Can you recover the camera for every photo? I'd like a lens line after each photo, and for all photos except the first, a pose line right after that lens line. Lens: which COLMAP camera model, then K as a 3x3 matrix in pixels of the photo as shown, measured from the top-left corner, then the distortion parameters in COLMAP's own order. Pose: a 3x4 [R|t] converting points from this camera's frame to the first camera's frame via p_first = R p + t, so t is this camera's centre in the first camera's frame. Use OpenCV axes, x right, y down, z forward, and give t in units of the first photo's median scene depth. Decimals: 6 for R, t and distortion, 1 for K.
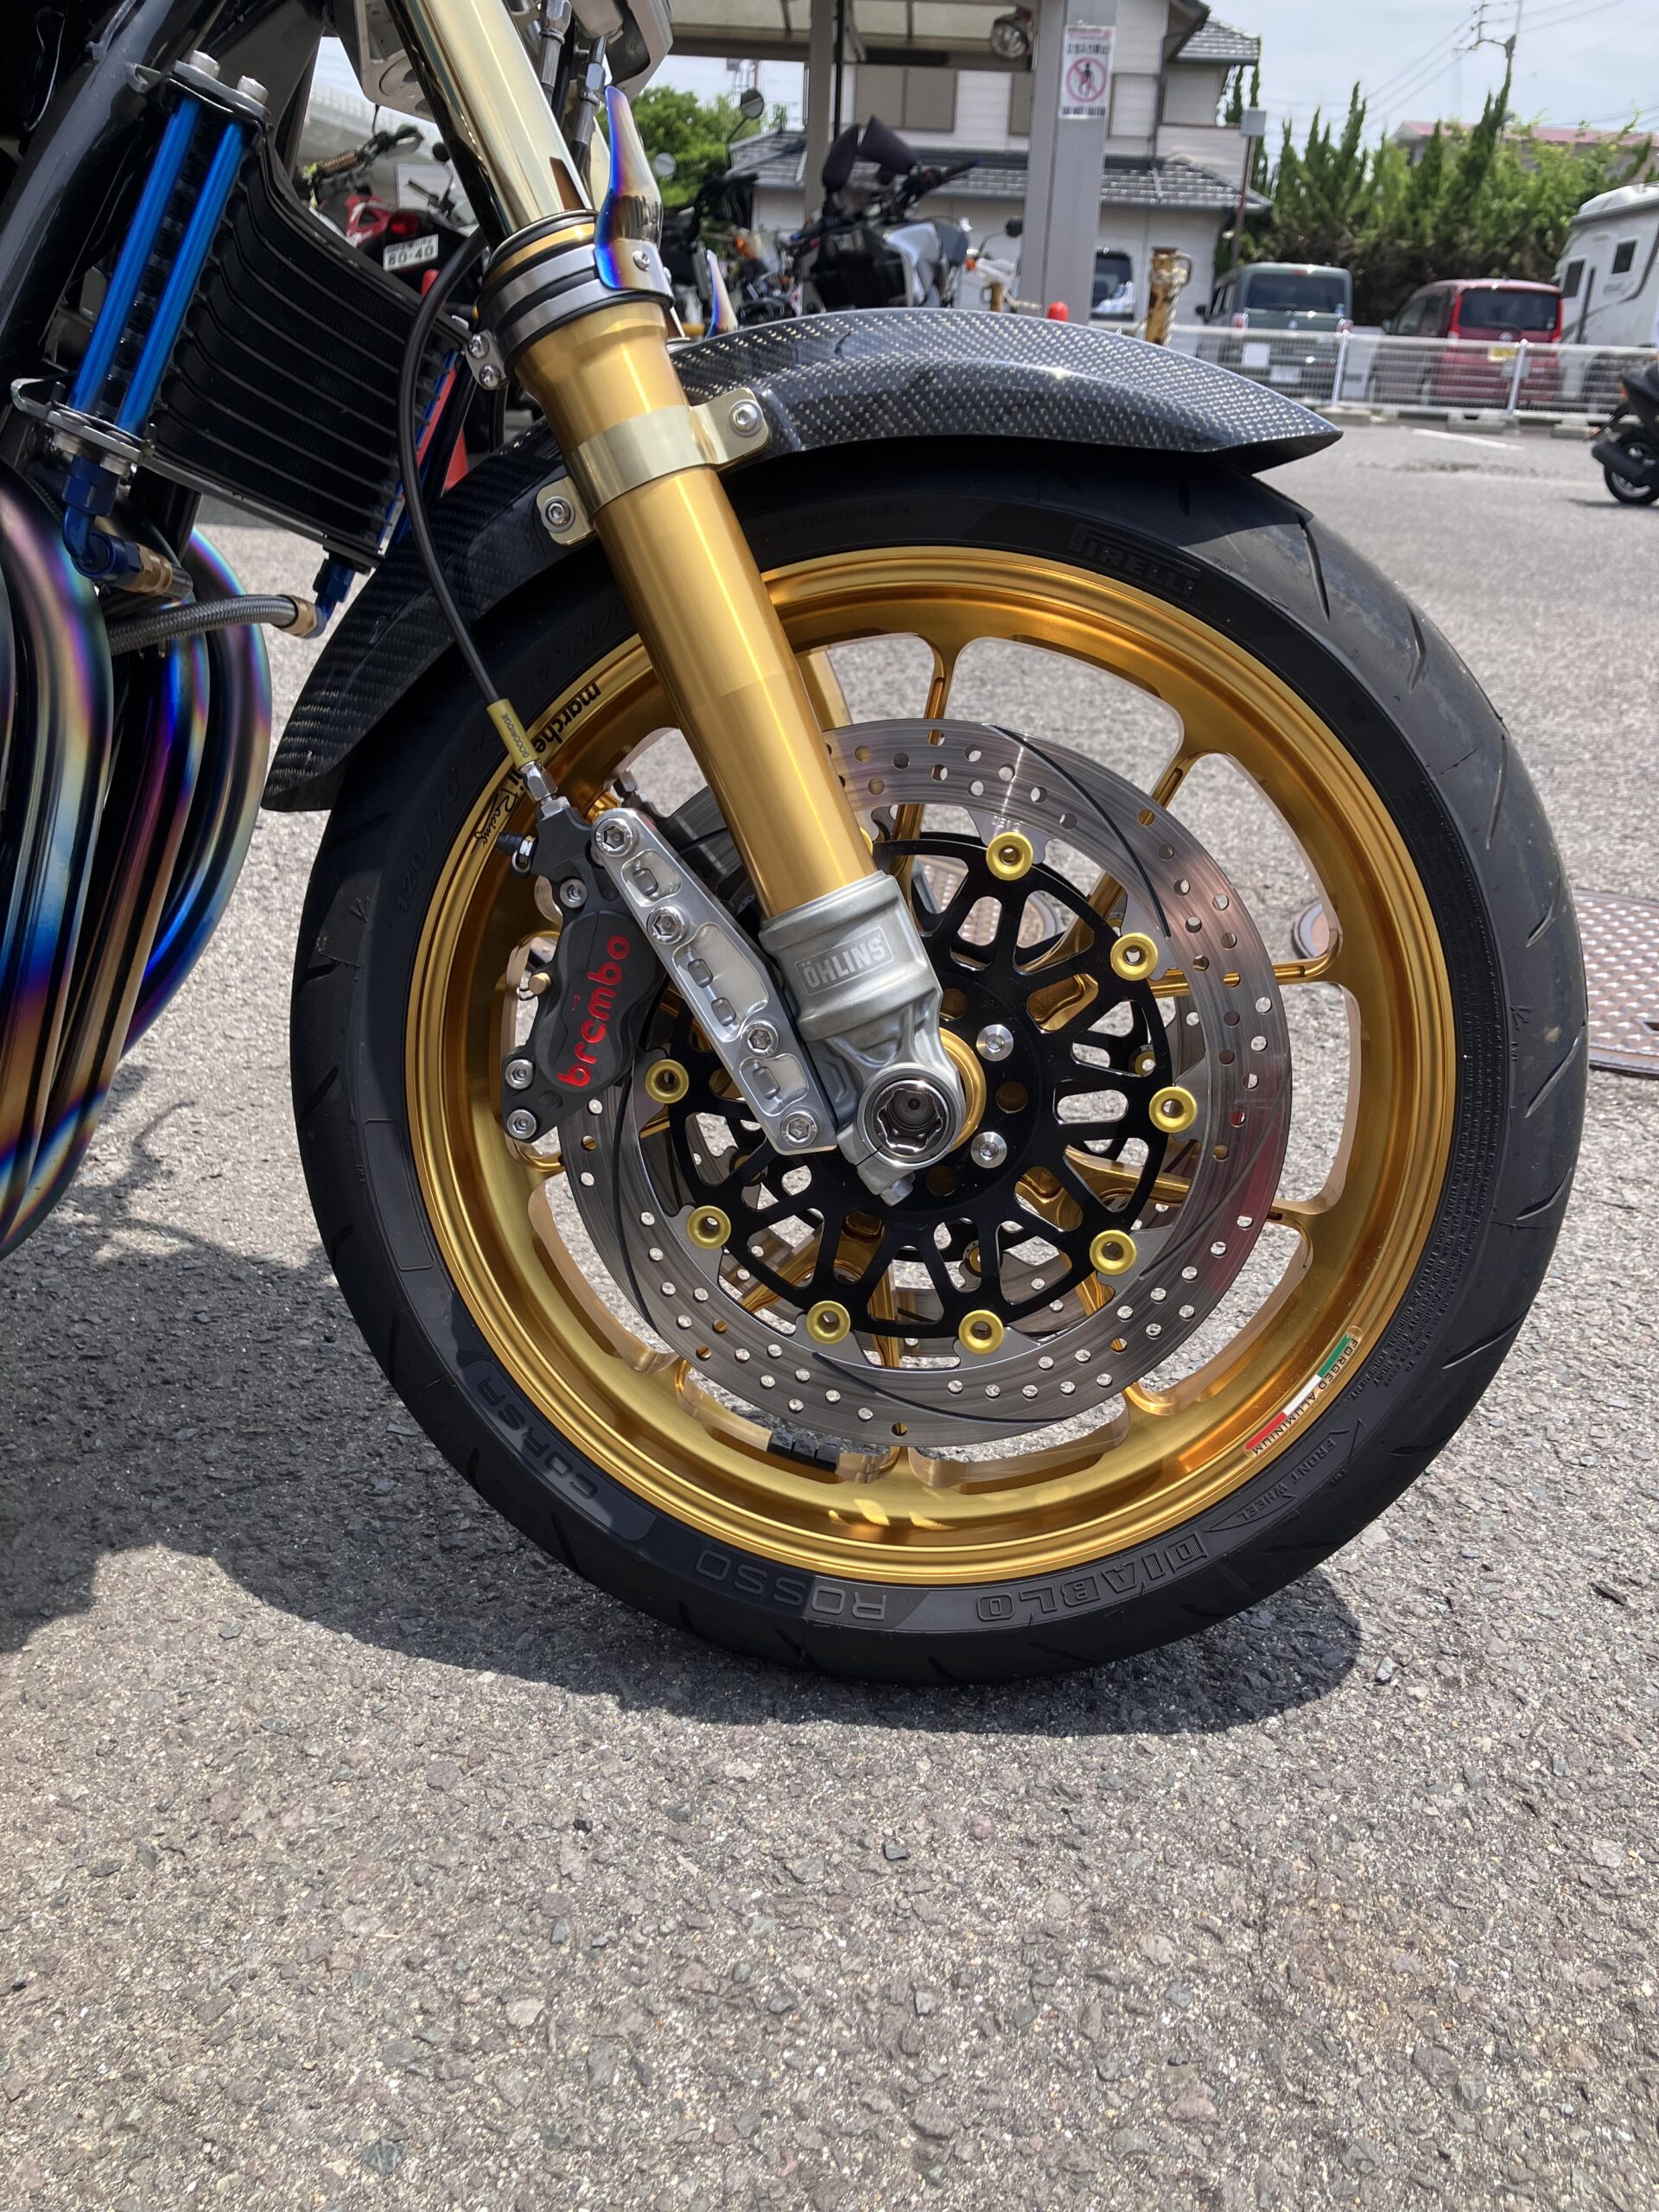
lens RADIAL K [[1816.2, 0, 852.6], [0, 1816.2, 1092.2], [0, 0, 1]] dist [0.029417, -0.037427]
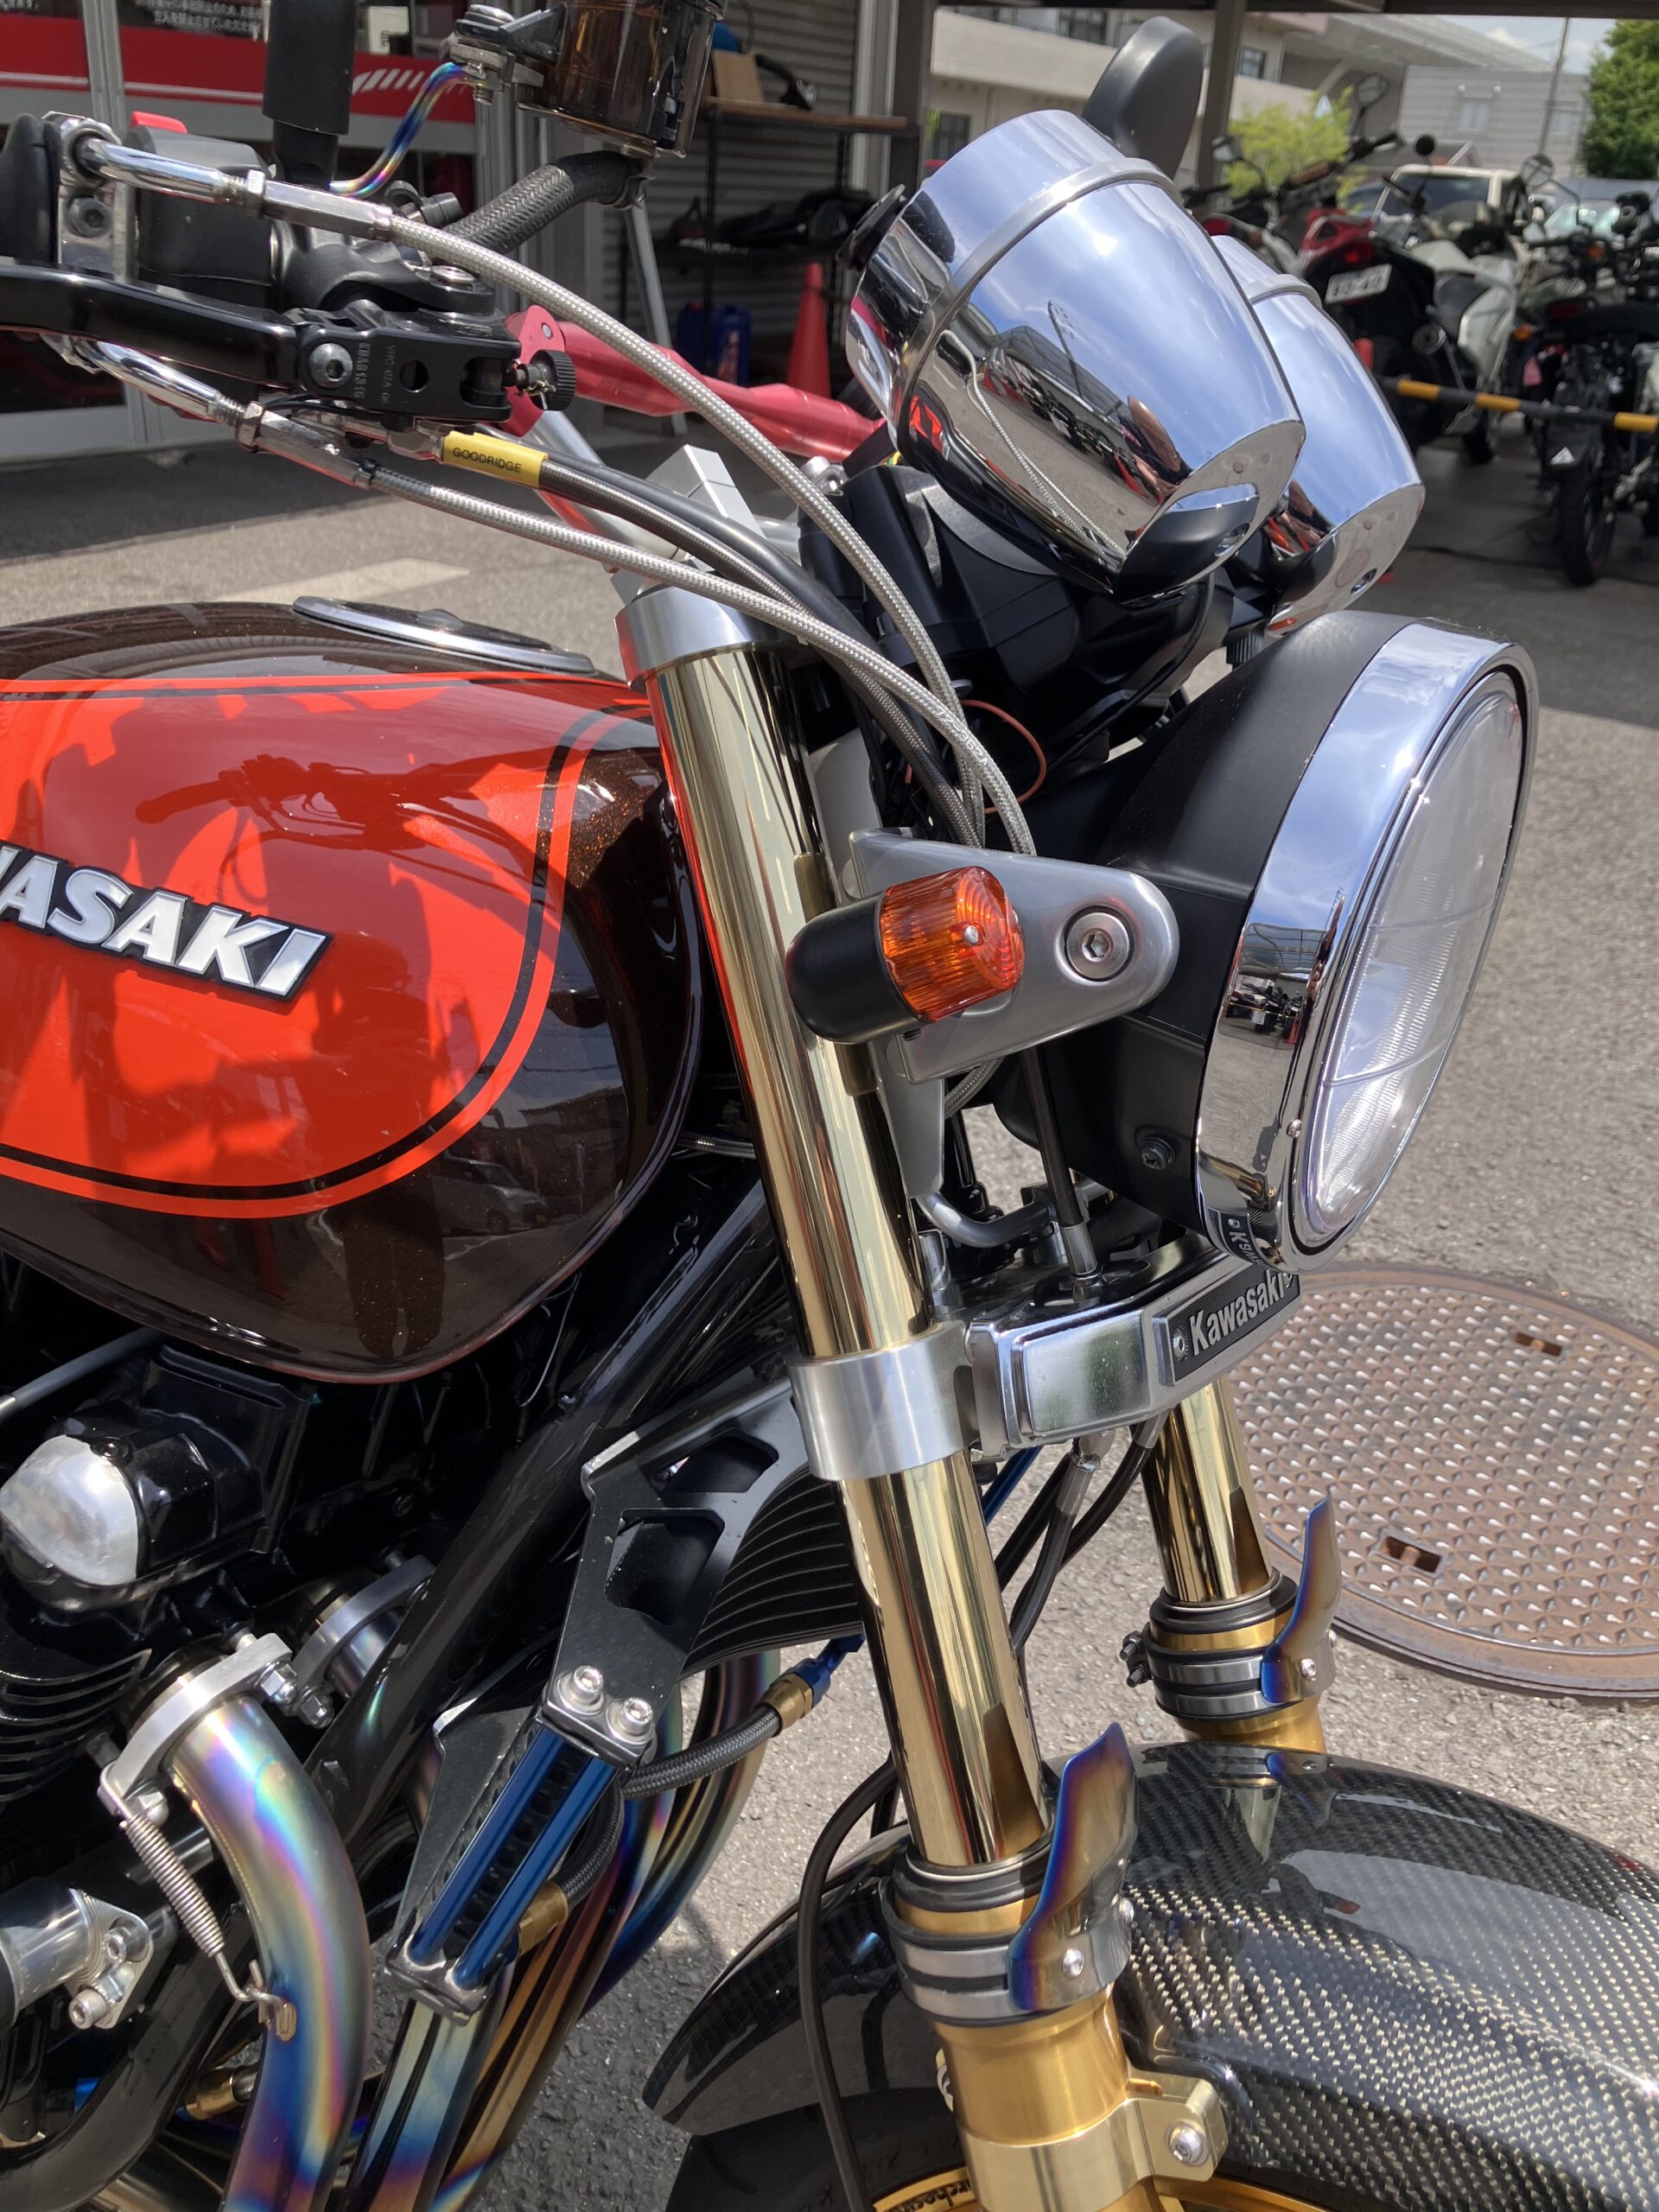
lens RADIAL K [[1816.2, 0, 844.2], [0, 1816.2, 1093.8], [0, 0, 1]] dist [0.029417, -0.037427]
pose [[0.885706, 0.206495, -0.415794, 0.030498], [-0.187453, 0.978447, 0.086619, -0.643502], [0.424719, 0.001223, 0.905325, 0.200302]]
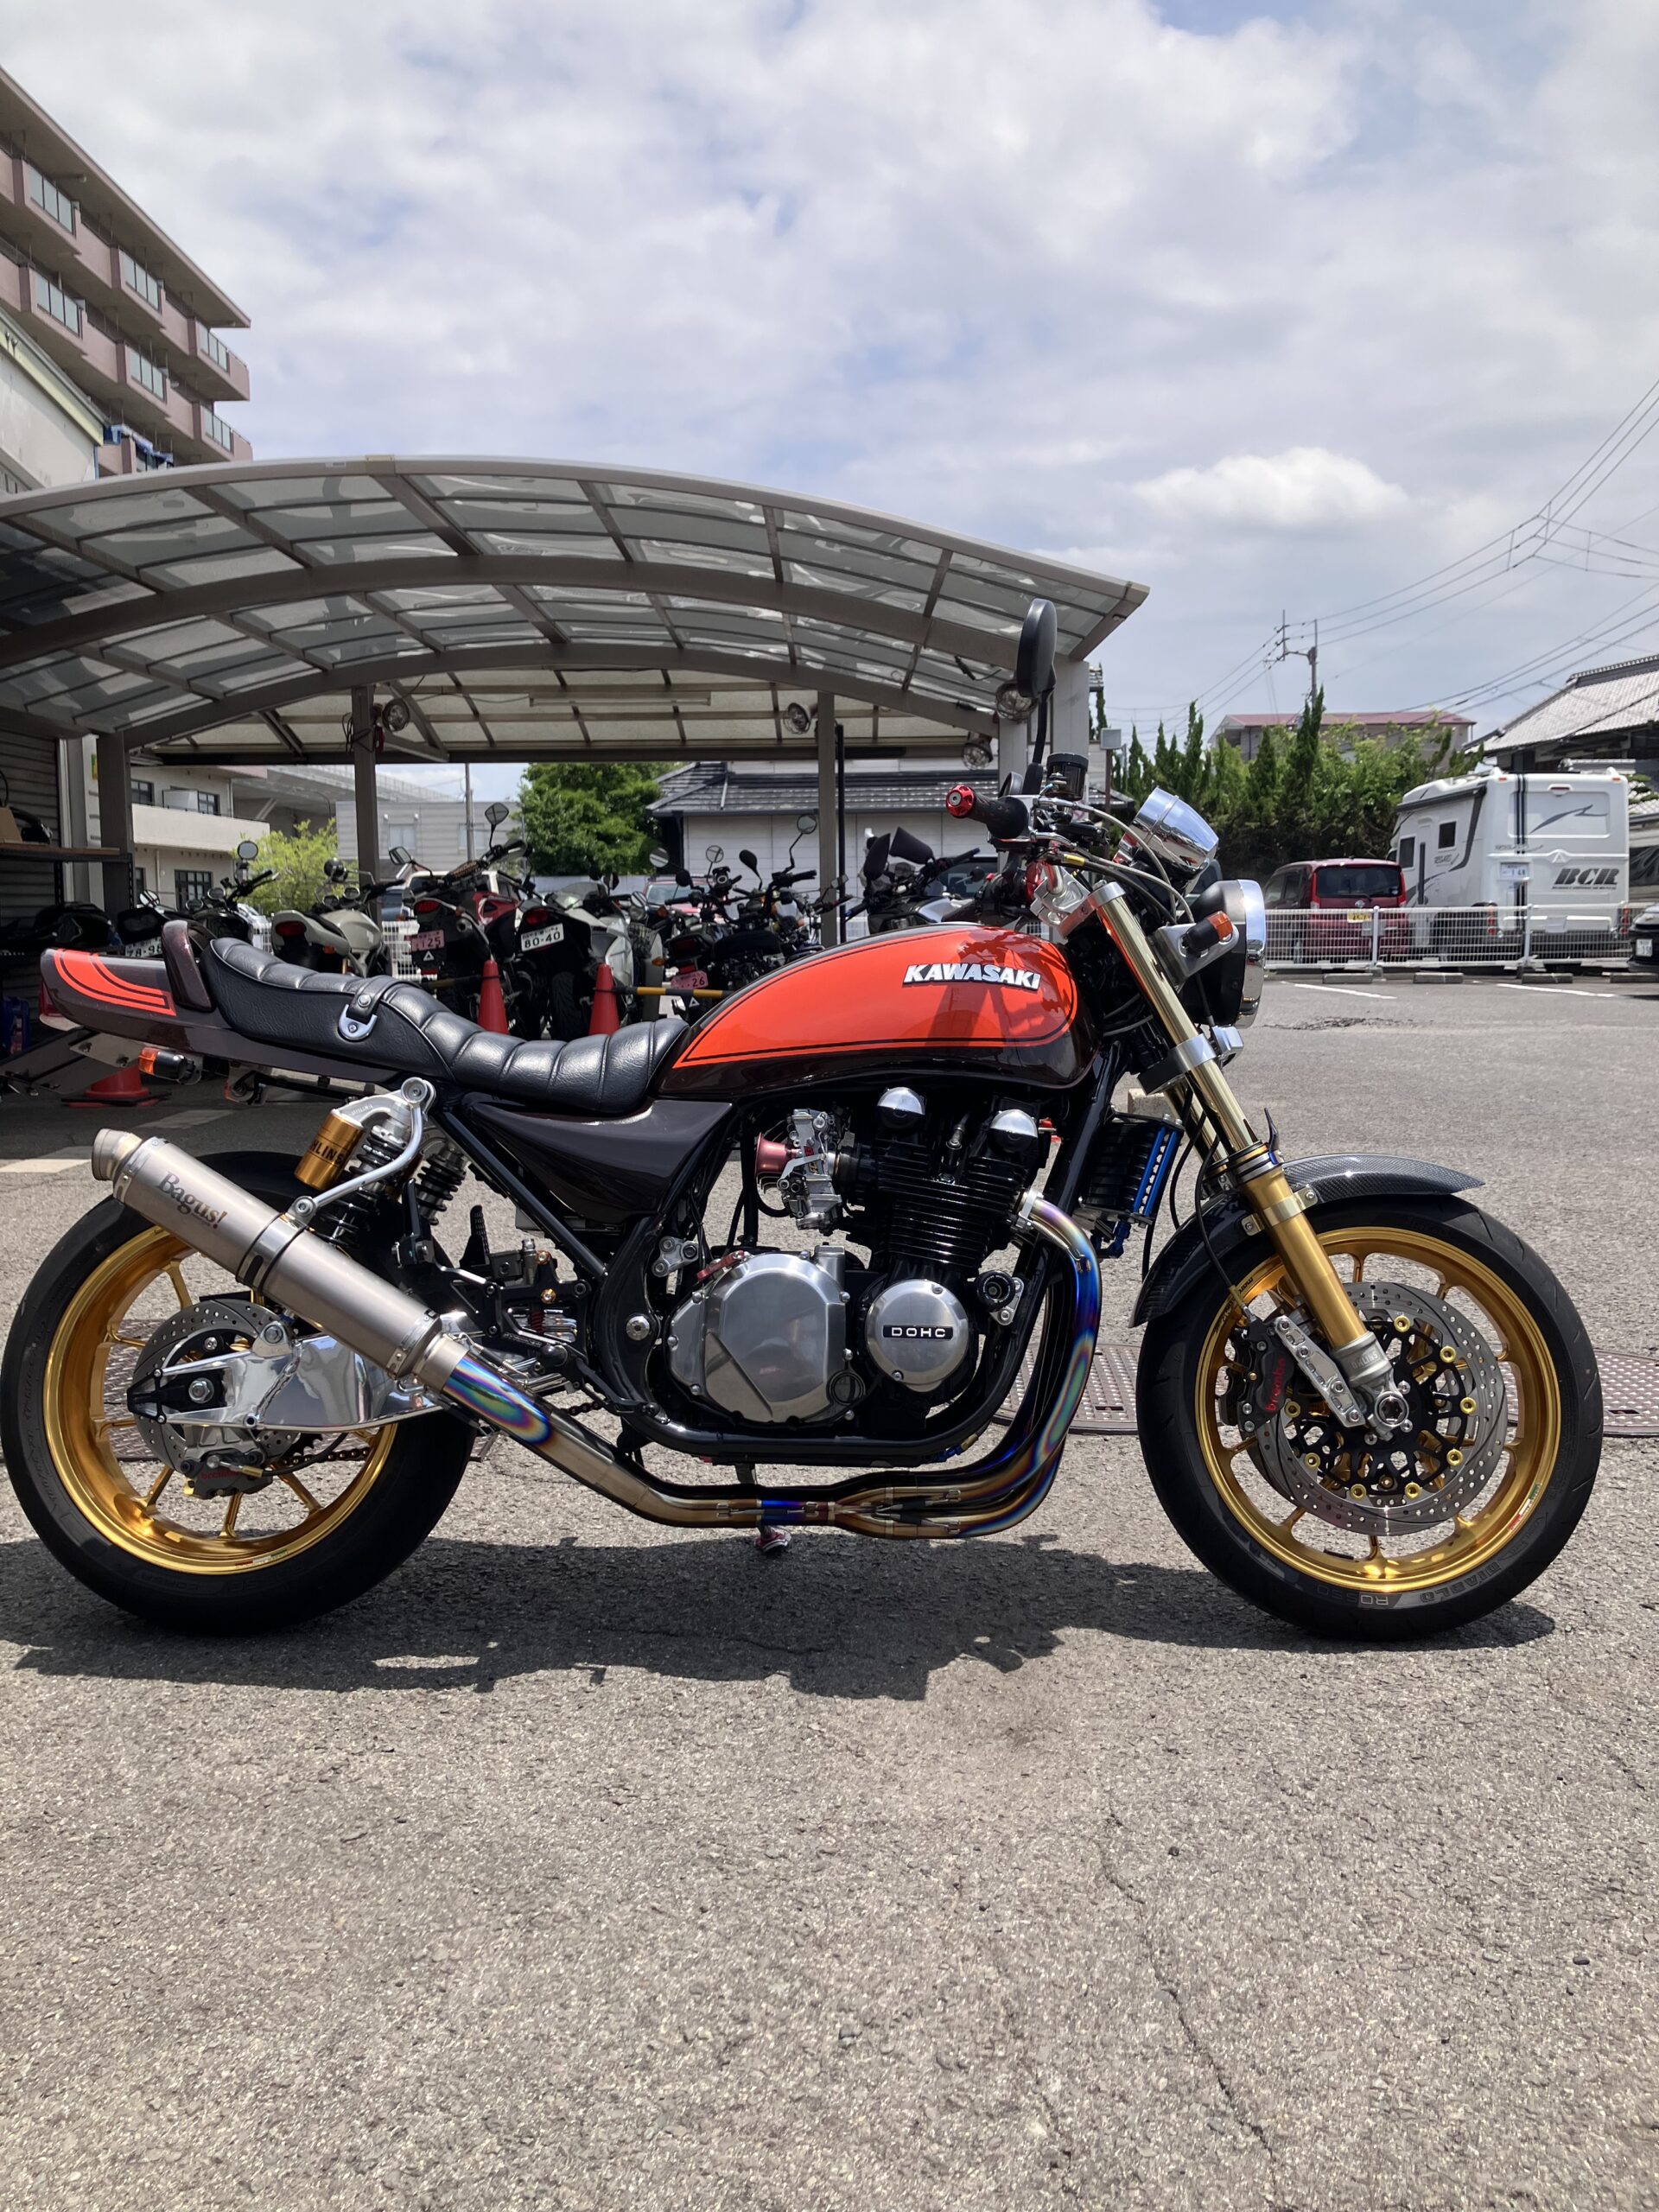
lens RADIAL K [[1816.2, 0, 821.4], [0, 1816.2, 1101.7], [0, 0, 1]] dist [0.029417, -0.037427]
pose [[0.997073, -0.067417, 0.036062, -0.806369], [0.074889, 0.956195, -0.282989, 0.253975], [-0.015404, 0.284861, 0.958445, -1.679685]]
